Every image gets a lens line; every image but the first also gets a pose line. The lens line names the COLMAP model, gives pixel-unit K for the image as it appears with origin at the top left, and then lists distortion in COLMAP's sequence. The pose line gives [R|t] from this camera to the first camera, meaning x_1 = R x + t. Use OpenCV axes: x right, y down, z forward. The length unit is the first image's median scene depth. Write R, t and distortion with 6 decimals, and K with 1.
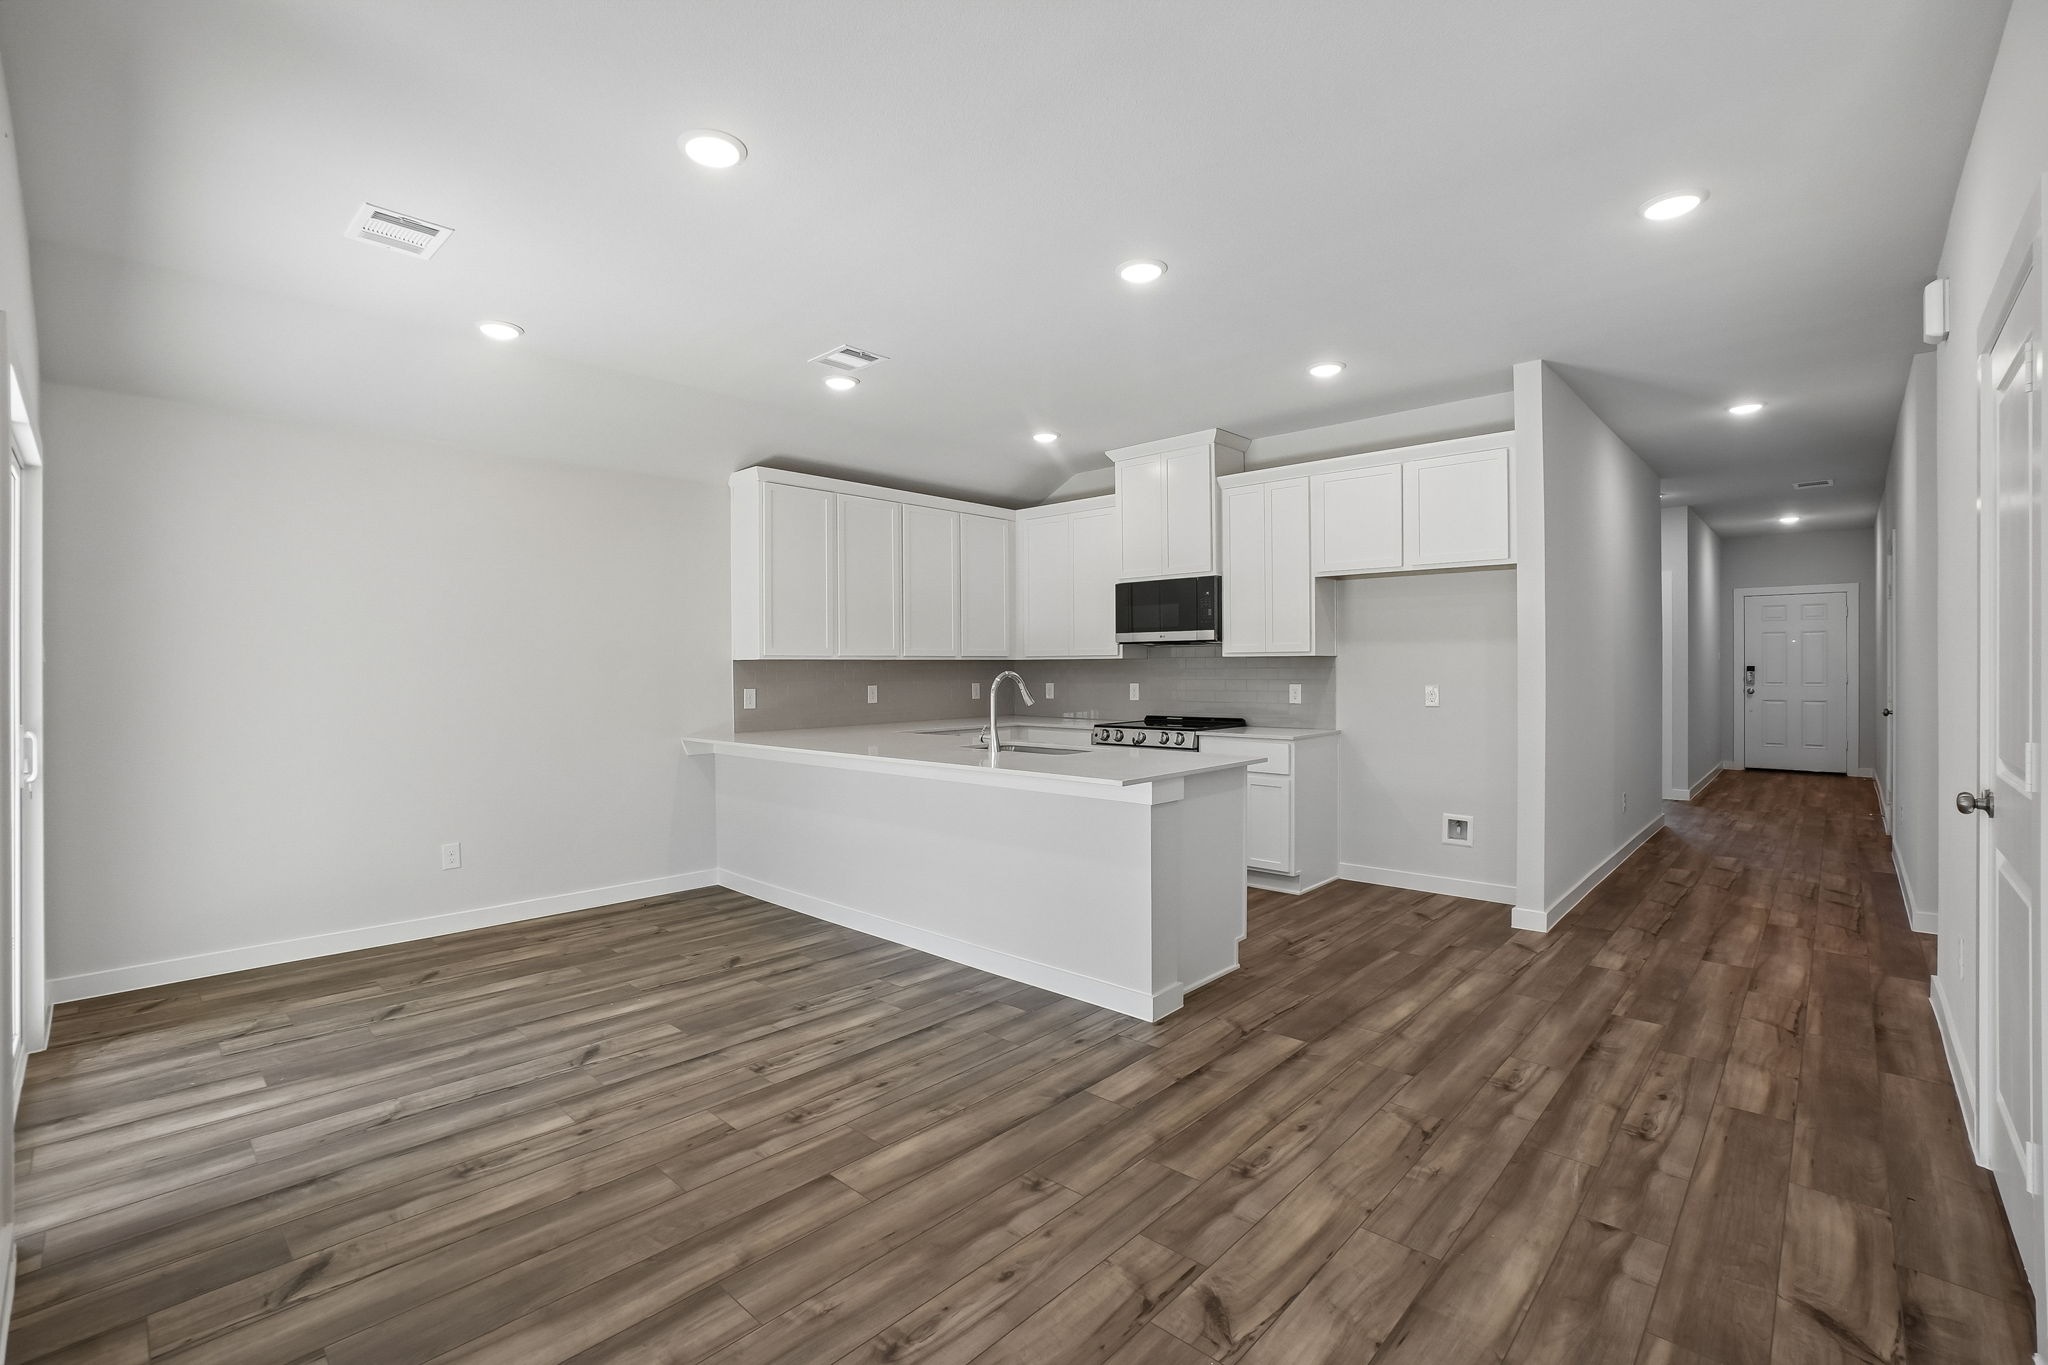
lens RADIAL K [[902.9, 0, 1013.6], [0, 902.9, 665.2], [0, 0, 1]] dist [-0.051769, 0.017503]
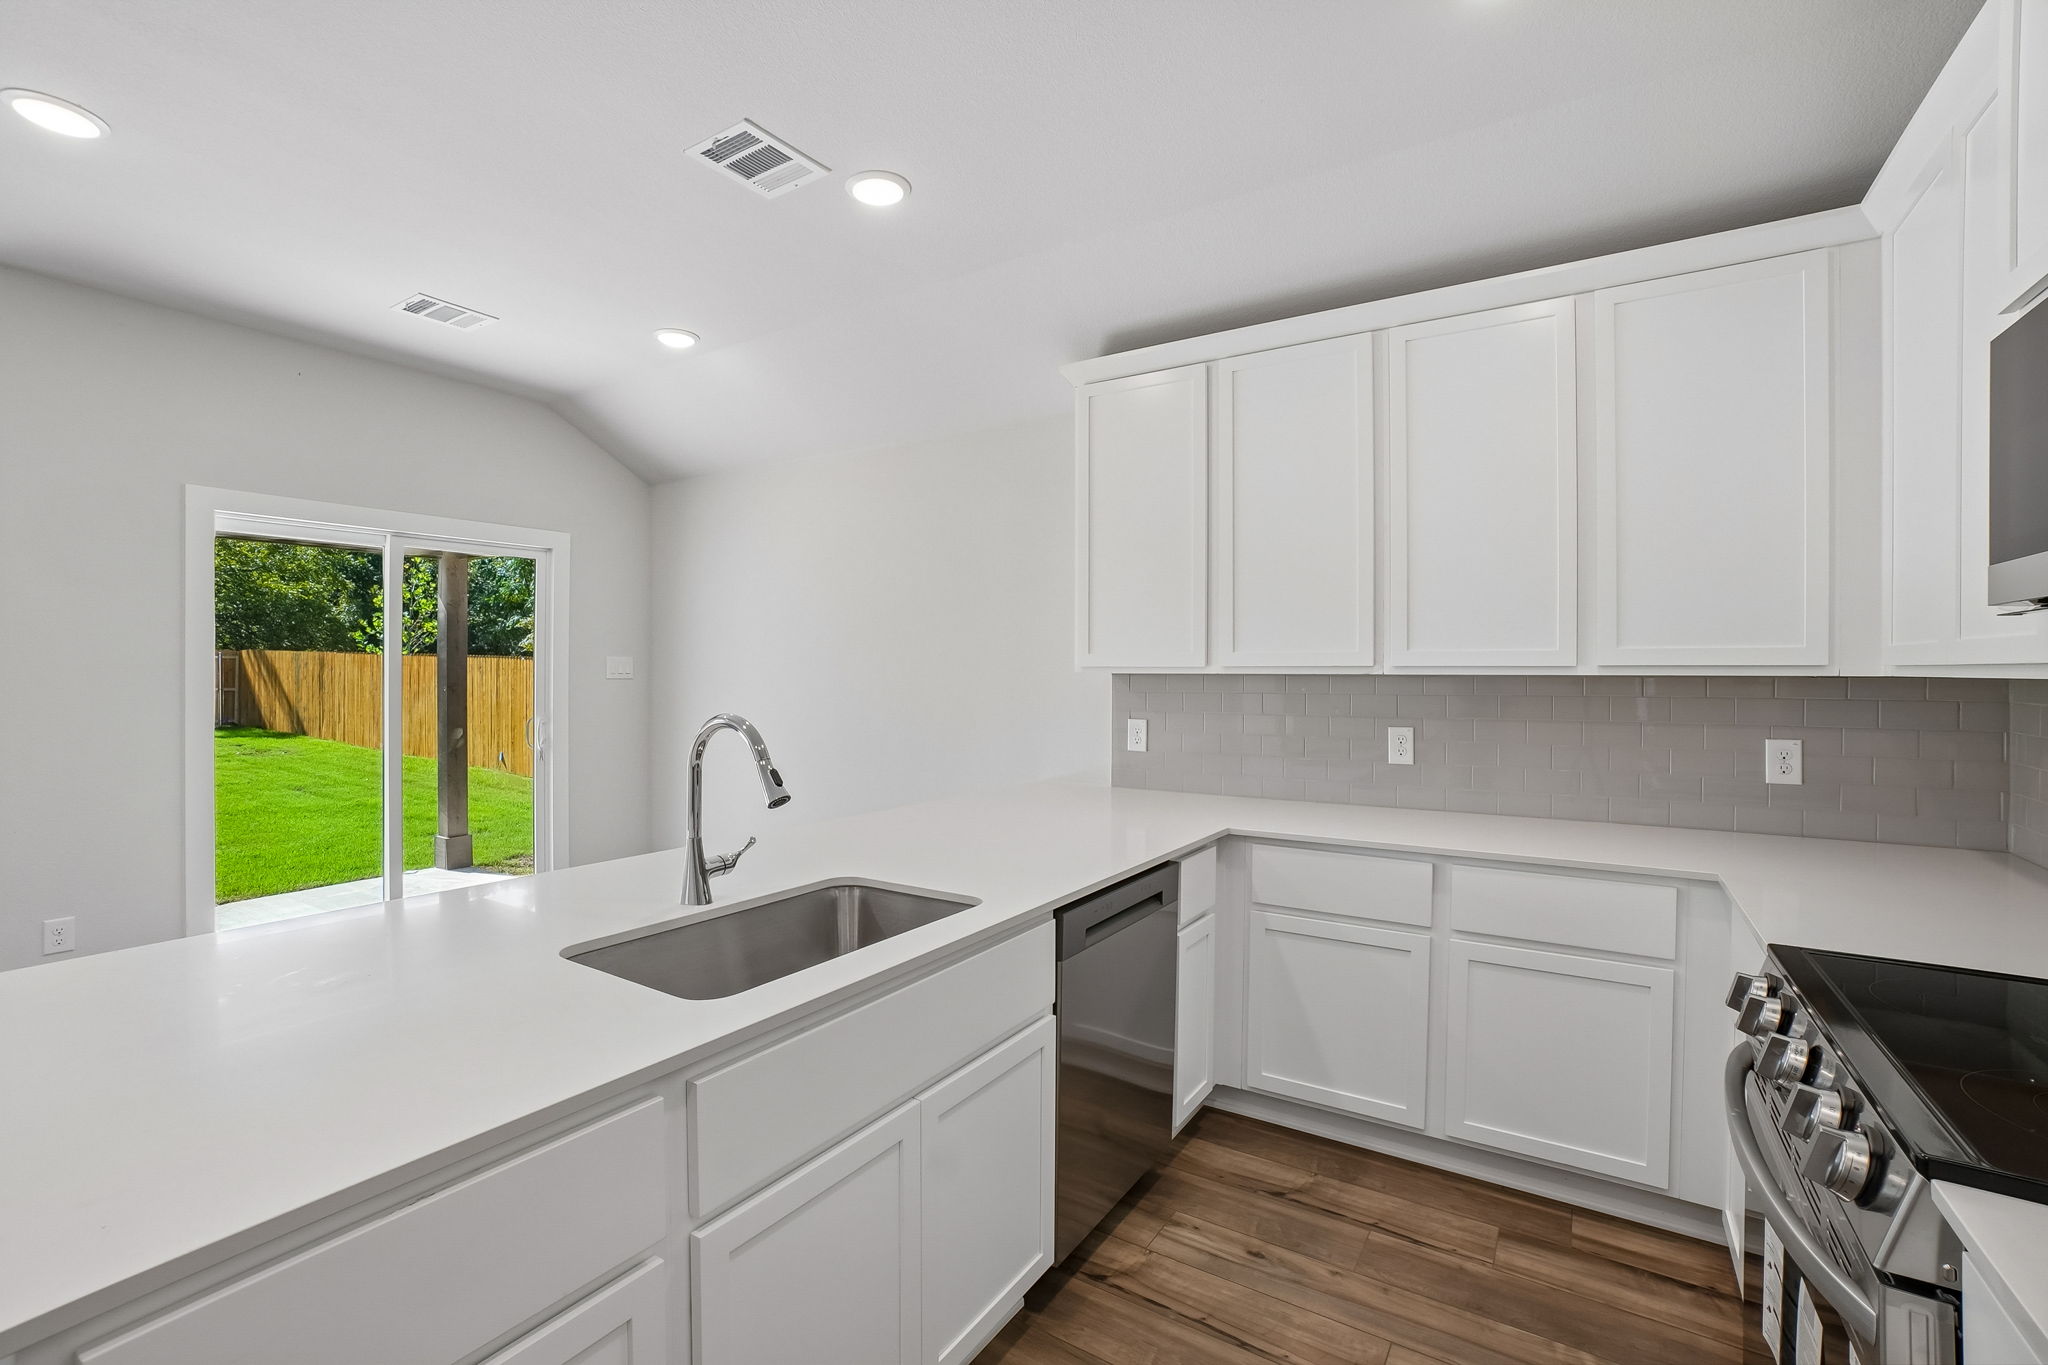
lens RADIAL K [[902.9, 0, 1013.6], [0, 902.9, 676.5], [0, 0, 1]] dist [-0.051769, 0.017503]
pose [[0.170387, 0.011967, -0.985304, 0.460145], [-0.000813, 0.999928, 0.012004, -0.016908], [0.985377, -0.001245, 0.170385, 1.183290]]
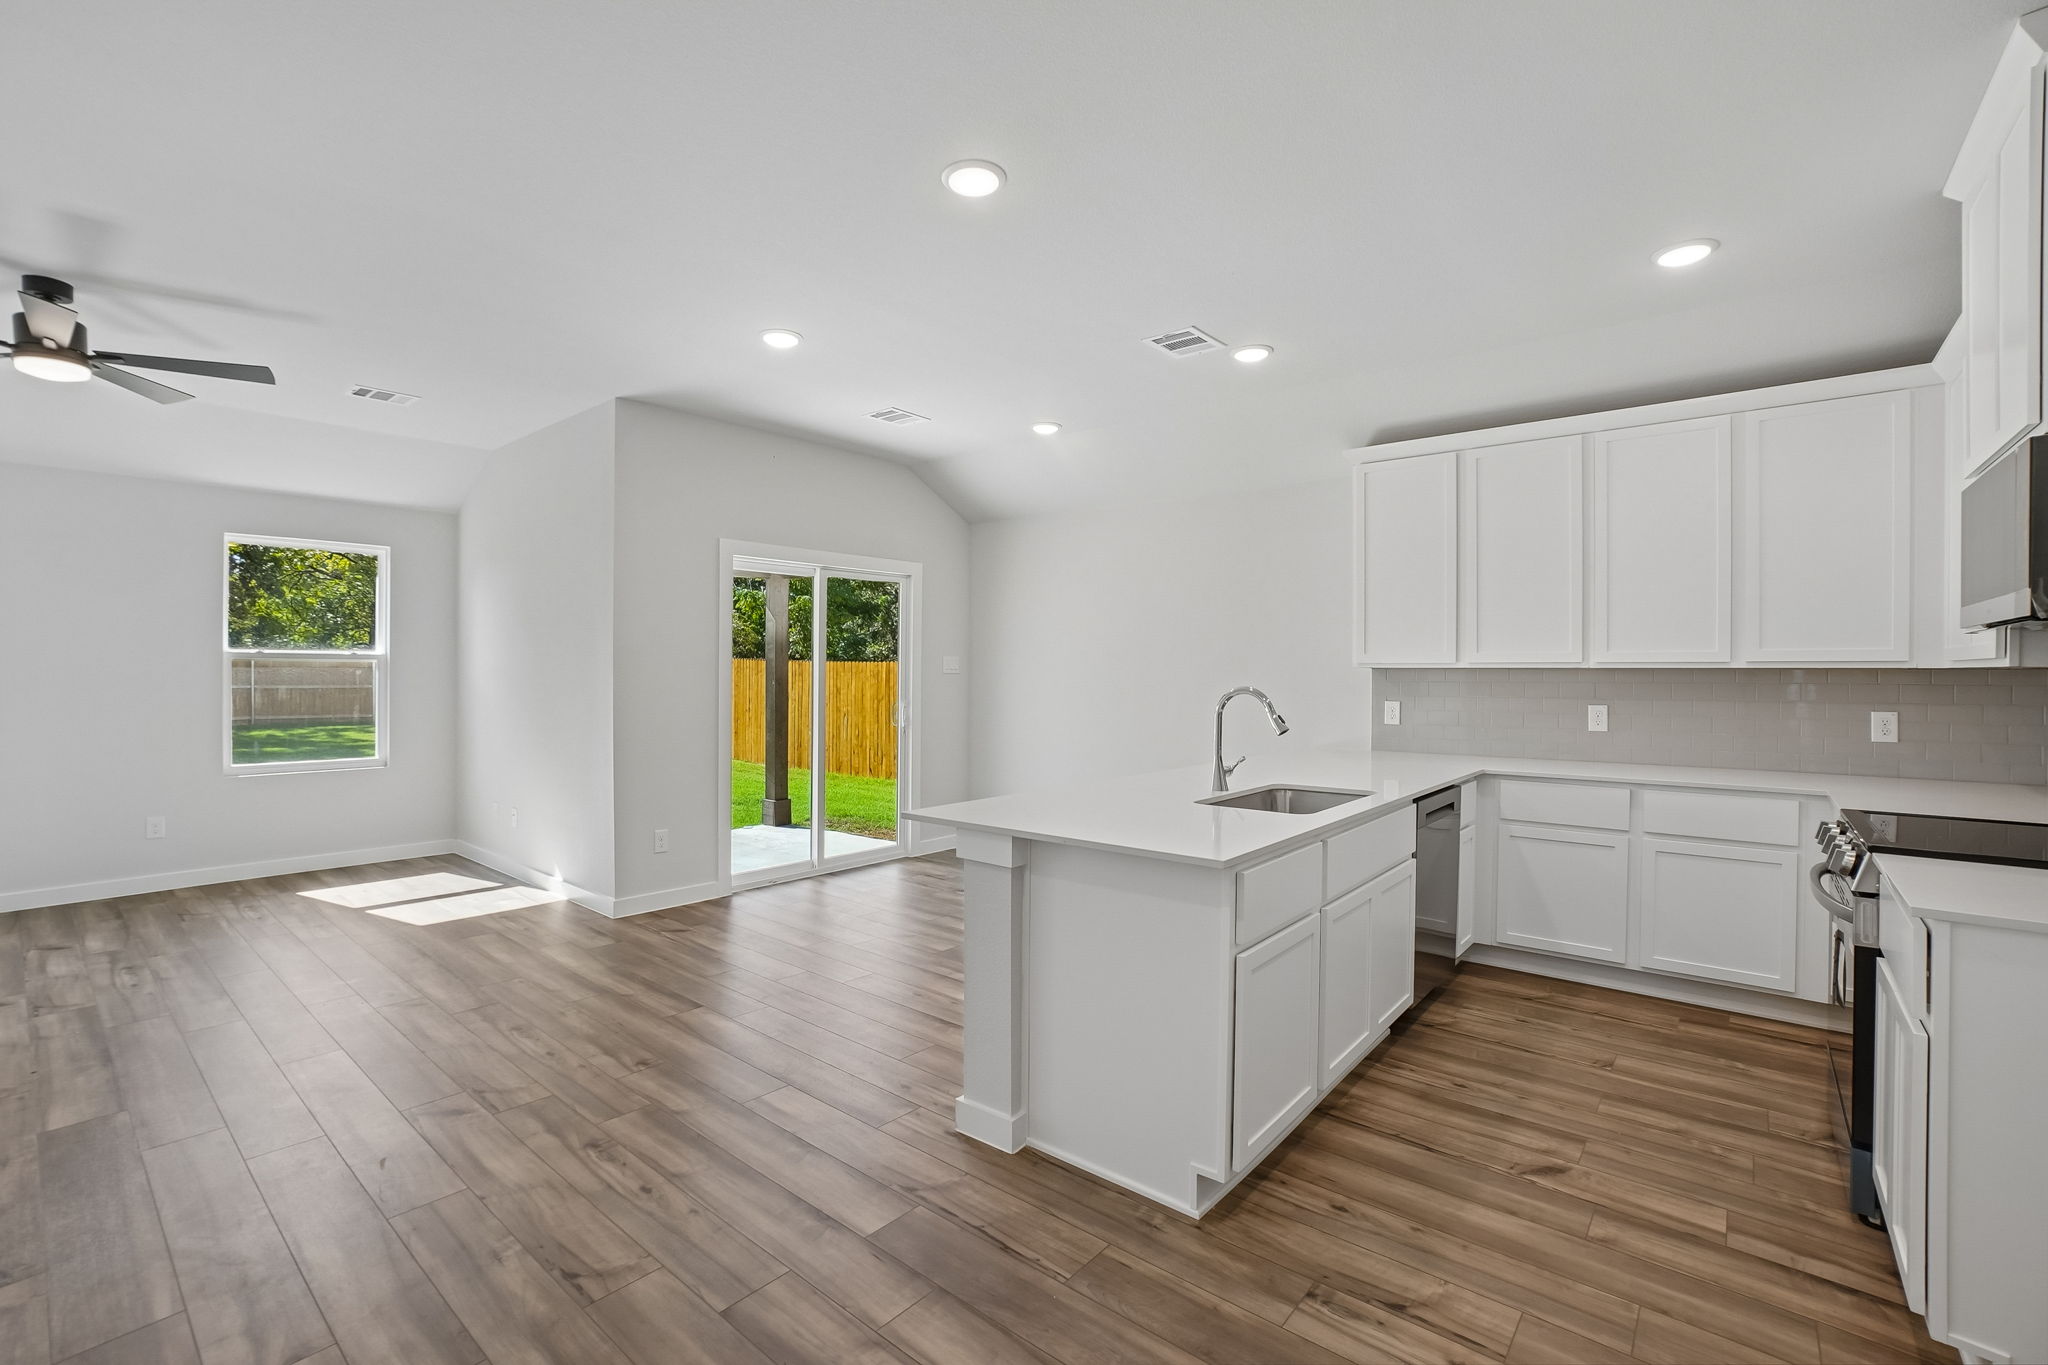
lens RADIAL K [[902.9, 0, 1017.9], [0, 902.9, 679.7], [0, 0, 1]] dist [-0.051769, 0.017503]
pose [[0.058033, 0.013863, -0.998218, 0.808675], [-0.001601, 0.999904, 0.013793, -0.009635], [0.998313, 0.000798, 0.058049, 0.862823]]
